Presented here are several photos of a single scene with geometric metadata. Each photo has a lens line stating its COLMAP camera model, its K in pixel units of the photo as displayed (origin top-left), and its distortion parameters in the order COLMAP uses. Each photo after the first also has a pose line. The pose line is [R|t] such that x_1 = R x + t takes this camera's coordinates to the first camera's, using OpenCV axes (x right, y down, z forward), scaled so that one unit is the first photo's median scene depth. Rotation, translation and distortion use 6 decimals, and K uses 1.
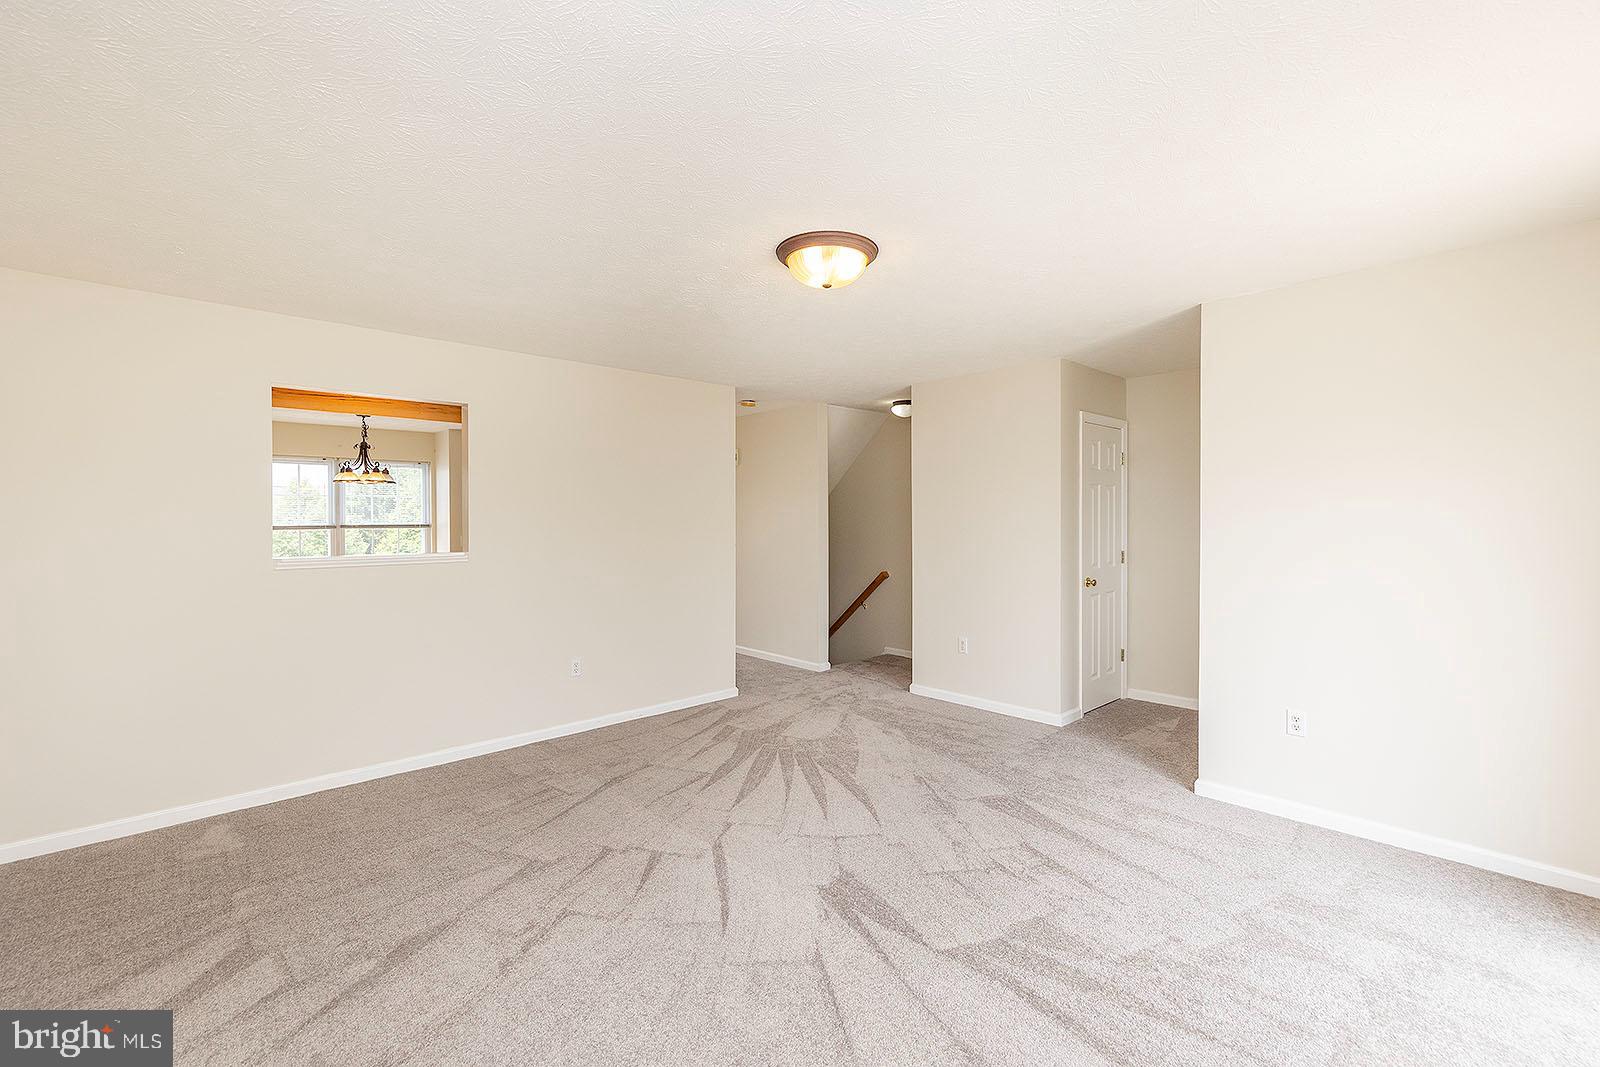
lens RADIAL K [[688.2, 0, 797.9], [0, 688.2, 524.3], [0, 0, 1]] dist [0.007694, 0.000002]
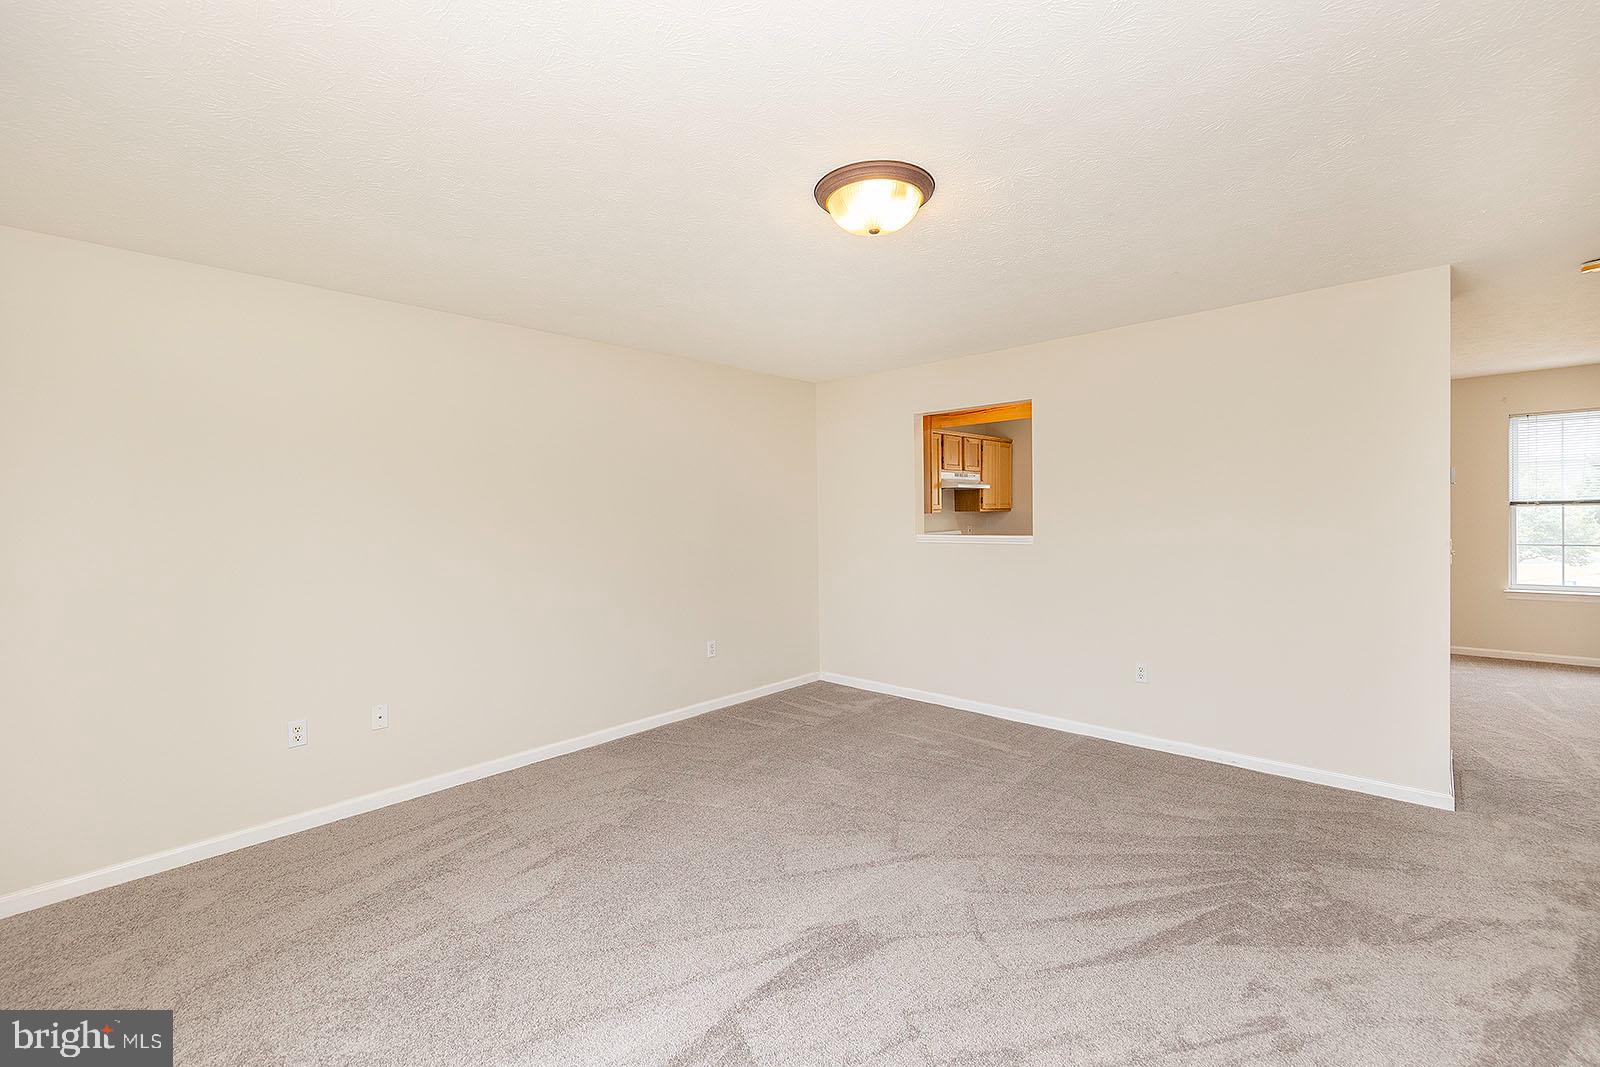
lens RADIAL K [[688.2, 0, 795.8], [0, 688.2, 524.3], [0, 0, 1]] dist [0.007694, 0.000002]
pose [[0.059020, 0.019272, -0.998071, 0.610453], [0.014993, 0.999684, 0.020190, -0.008960], [0.998144, -0.016156, 0.058713, 0.586484]]
